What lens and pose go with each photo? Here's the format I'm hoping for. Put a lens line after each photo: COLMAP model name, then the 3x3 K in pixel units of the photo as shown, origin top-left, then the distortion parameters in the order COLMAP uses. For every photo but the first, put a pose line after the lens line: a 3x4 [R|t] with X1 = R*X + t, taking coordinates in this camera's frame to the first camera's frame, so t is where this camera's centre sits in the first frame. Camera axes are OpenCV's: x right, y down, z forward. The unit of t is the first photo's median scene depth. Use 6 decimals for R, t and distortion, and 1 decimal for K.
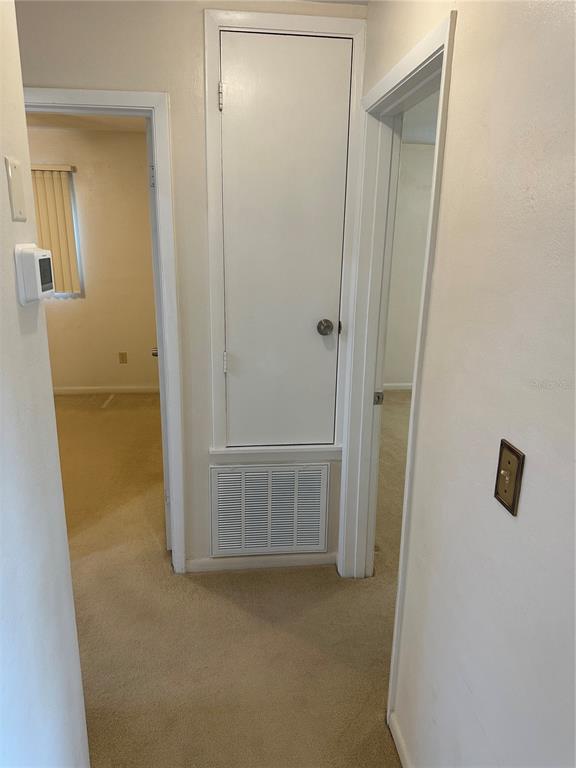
lens RADIAL K [[546.9, 0, 288.0], [0, 546.9, 384.0], [0, 0, 1]] dist [0.047819, -0.071639]
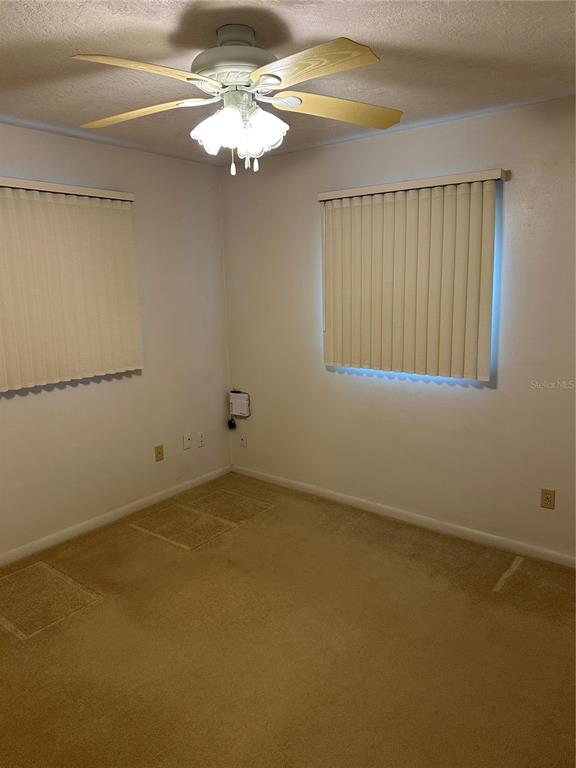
lens RADIAL K [[546.9, 0, 288.0], [0, 546.9, 384.0], [0, 0, 1]] dist [0.047819, -0.071639]
pose [[0.724458, 0.102838, -0.681605, -0.132640], [-0.157199, 0.987401, -0.018106, -0.121114], [0.671155, 0.120265, 0.731497, 0.431738]]
